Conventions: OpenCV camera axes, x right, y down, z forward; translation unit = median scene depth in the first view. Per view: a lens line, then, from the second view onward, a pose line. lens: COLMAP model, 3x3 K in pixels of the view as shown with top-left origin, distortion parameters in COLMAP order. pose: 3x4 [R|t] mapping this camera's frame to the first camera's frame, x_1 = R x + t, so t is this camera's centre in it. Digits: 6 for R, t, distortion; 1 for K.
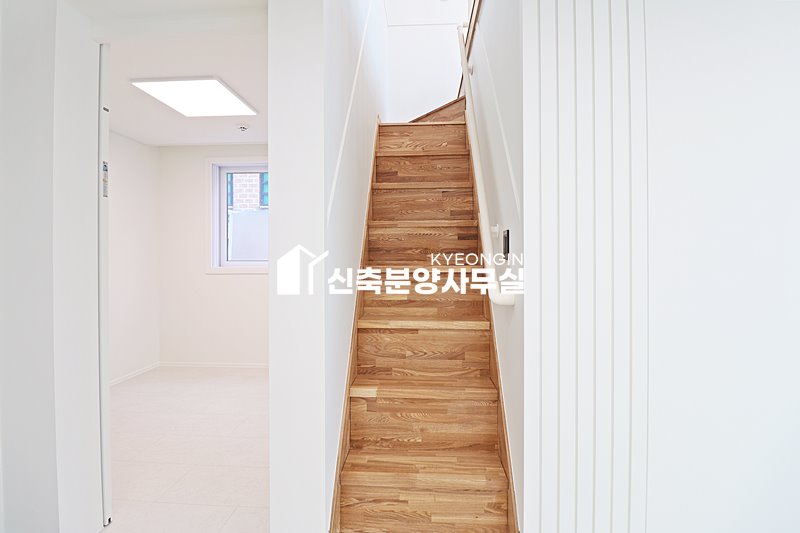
lens RADIAL K [[373.2, 0, 405.7], [0, 373.2, 258.6], [0, 0, 1]] dist [0.001724, -0.016601]
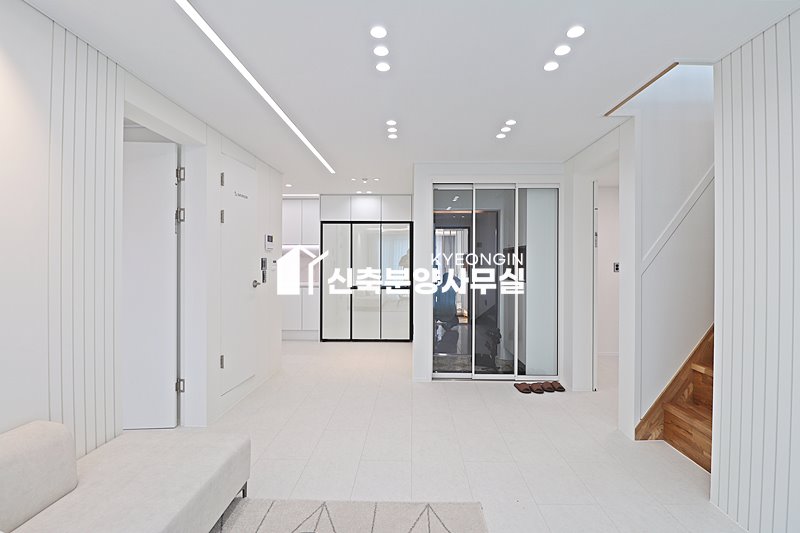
lens RADIAL K [[368.0, 0, 406.2], [0, 368.0, 263.2], [0, 0, 1]] dist [0.001849, -0.015353]
pose [[0.036992, 0.008373, -0.999280, 1.417907], [-0.007514, 0.999939, 0.008101, -0.077057], [0.999287, 0.007209, 0.037052, -0.262748]]
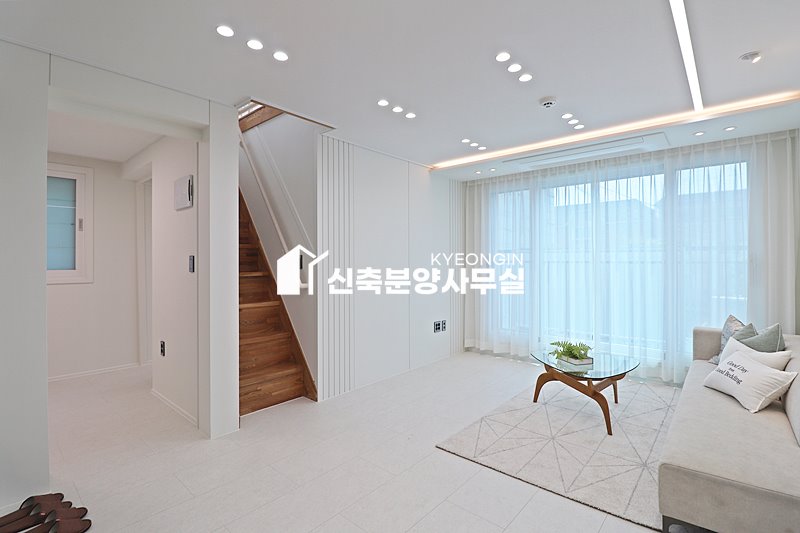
lens RADIAL K [[373.2, 0, 405.7], [0, 373.2, 258.6], [0, 0, 1]] dist [0.001724, -0.016601]
pose [[0.610704, 0.002131, 0.791856, -1.061434], [-0.005861, 0.999981, 0.001828, -0.067448], [-0.791837, -0.005757, 0.610705, -0.813755]]
